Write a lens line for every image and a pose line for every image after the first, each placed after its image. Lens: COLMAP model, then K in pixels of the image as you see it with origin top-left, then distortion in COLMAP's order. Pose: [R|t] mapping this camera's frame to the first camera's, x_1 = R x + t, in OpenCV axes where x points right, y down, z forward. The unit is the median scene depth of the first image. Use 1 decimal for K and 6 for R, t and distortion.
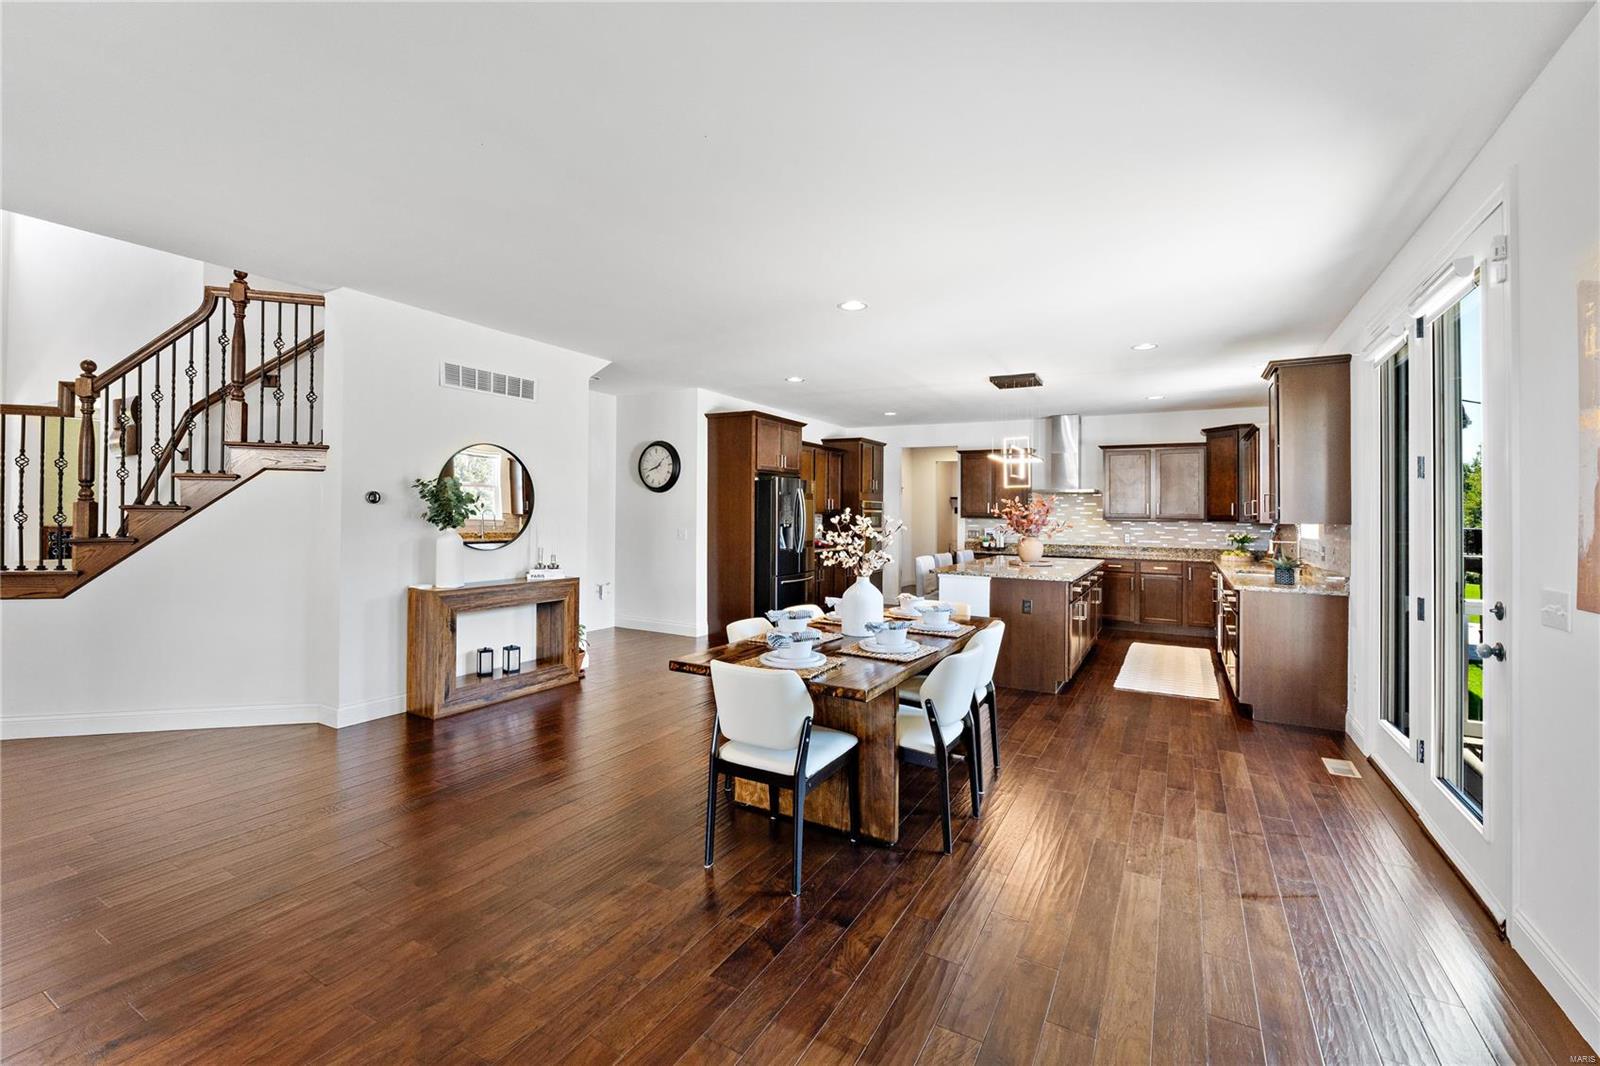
lens RADIAL K [[670.1, 0, 801.4], [0, 670.1, 505.8], [0, 0, 1]] dist [0.000797, 0.000261]
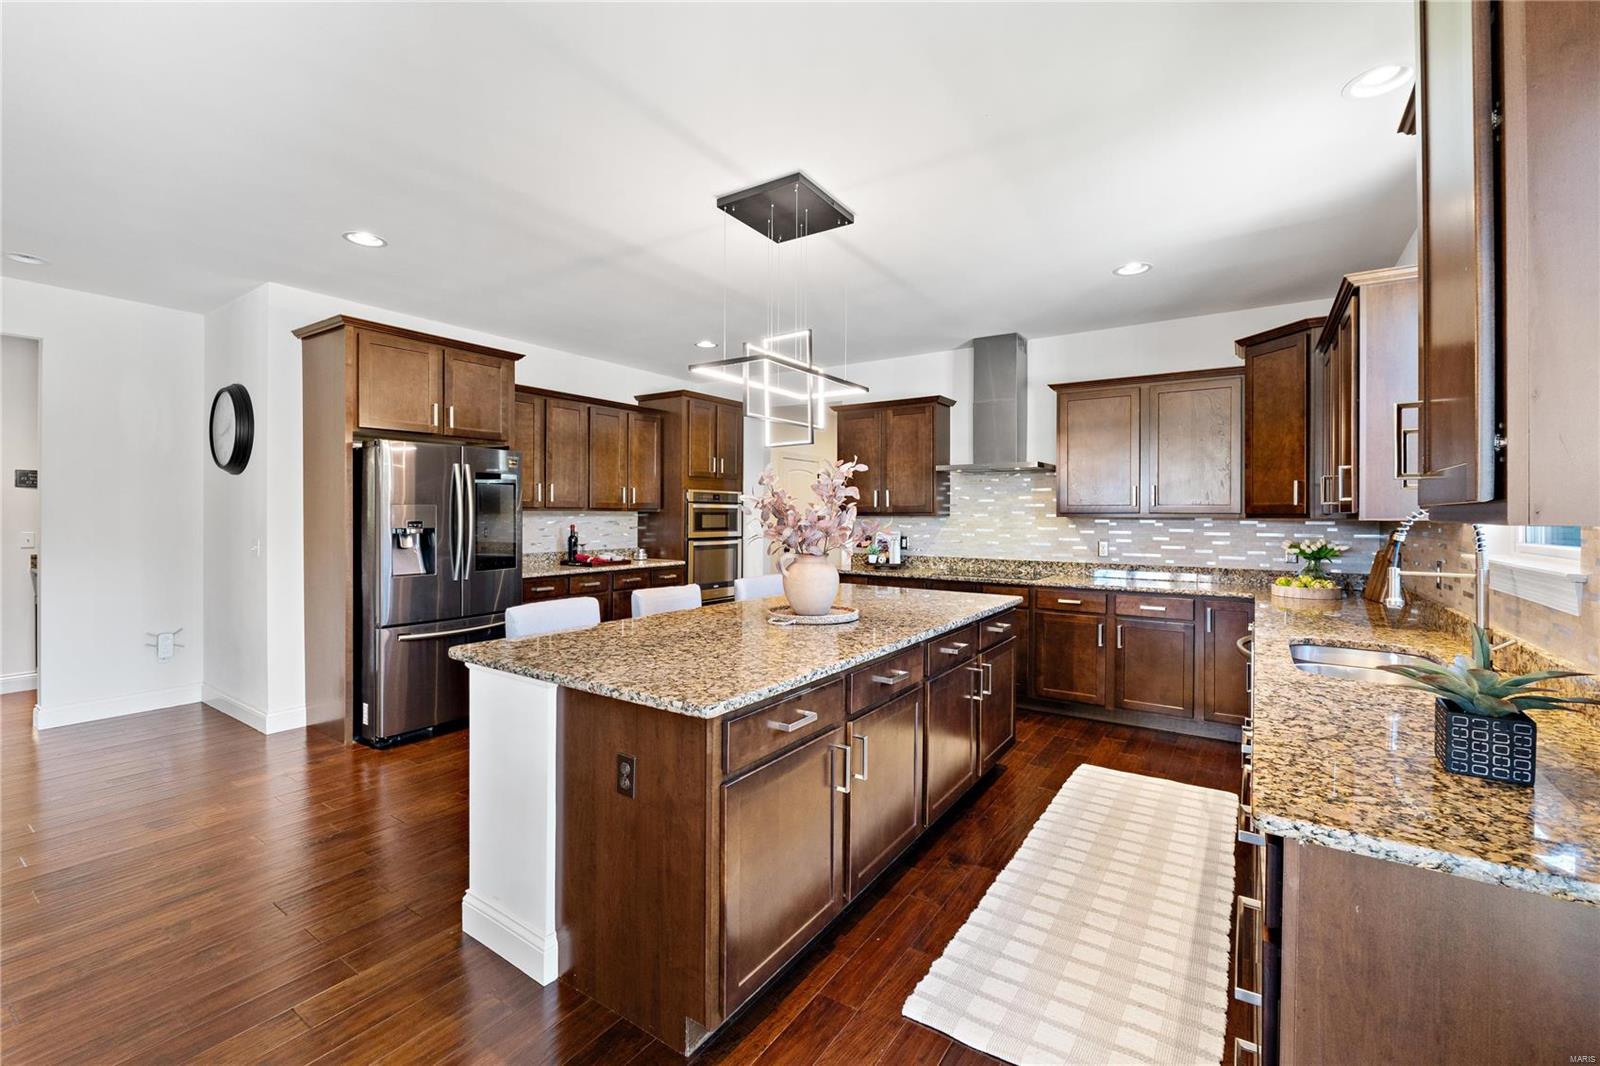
lens RADIAL K [[674.4, 0, 801.1], [0, 674.4, 517.0], [0, 0, 1]] dist [0.001978, 0.000455]
pose [[0.997069, -0.007041, -0.076181, 0.316052], [0.008236, 0.999848, 0.015383, 0.012107], [0.076061, -0.015965, 0.996975, 0.473621]]
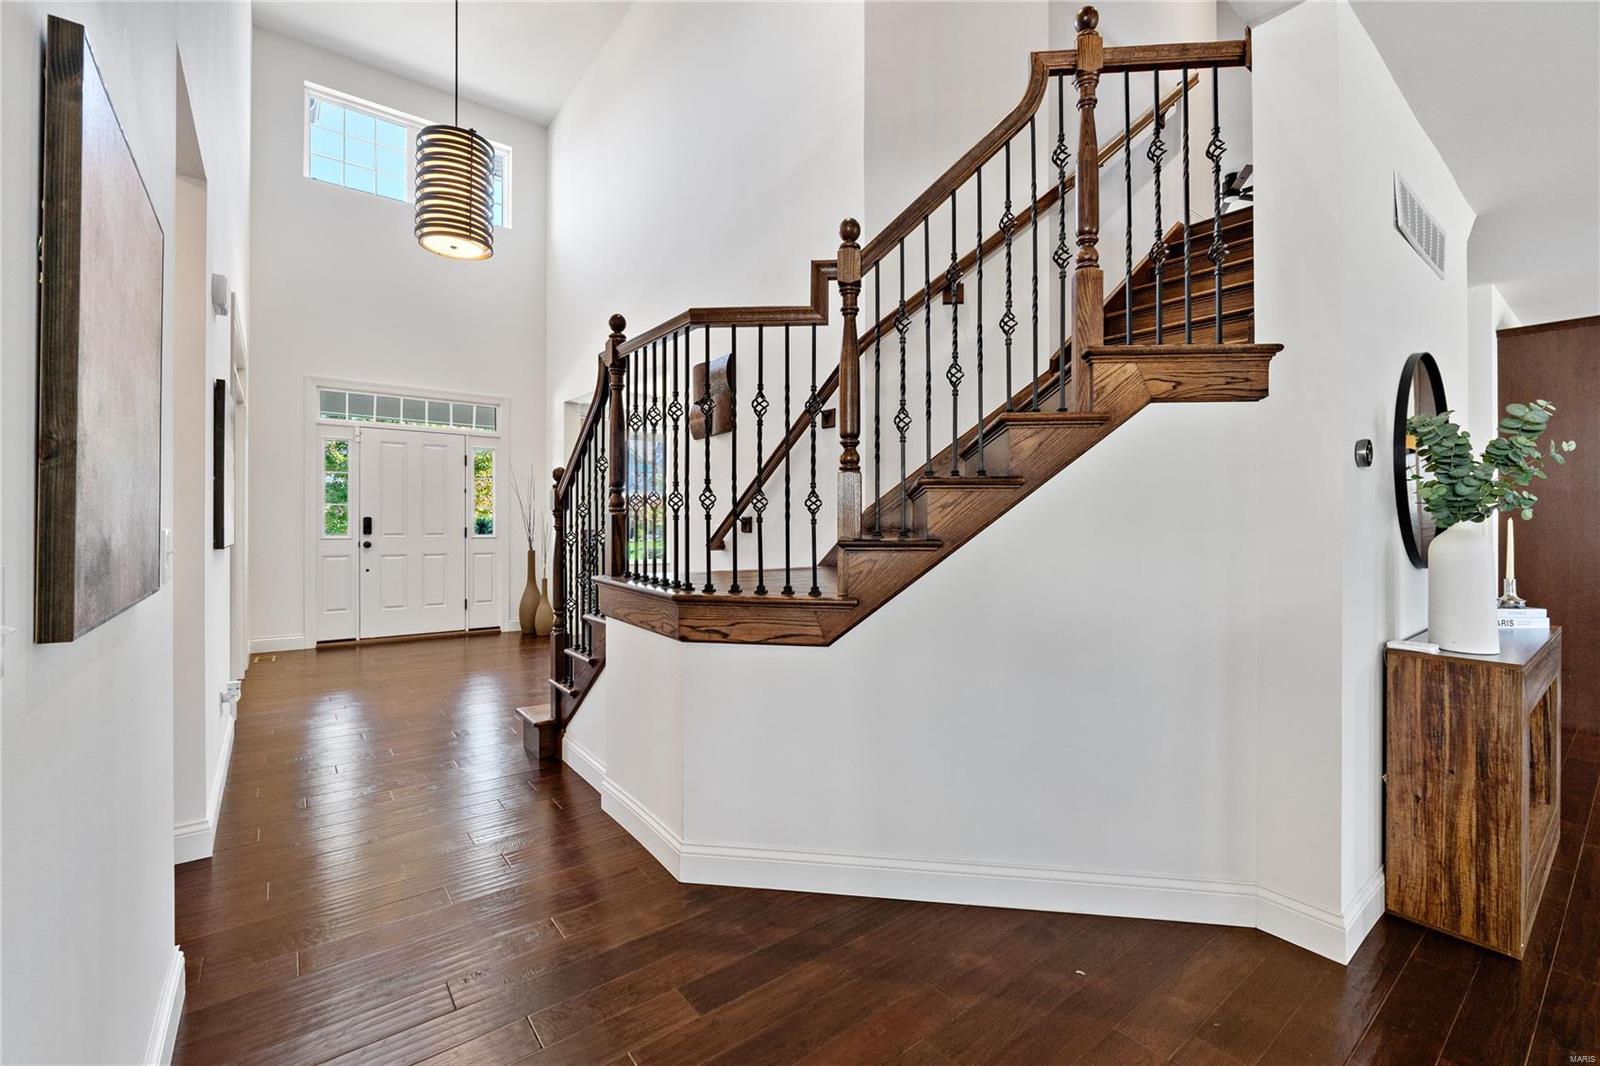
lens RADIAL K [[674.4, 0, 801.1], [0, 674.4, 517.0], [0, 0, 1]] dist [0.001978, 0.000455]
pose [[0.923921, -0.008479, -0.382488, -0.456265], [0.010741, 0.999935, 0.003779, 0.014305], [0.382431, -0.007600, 0.923953, 0.238351]]
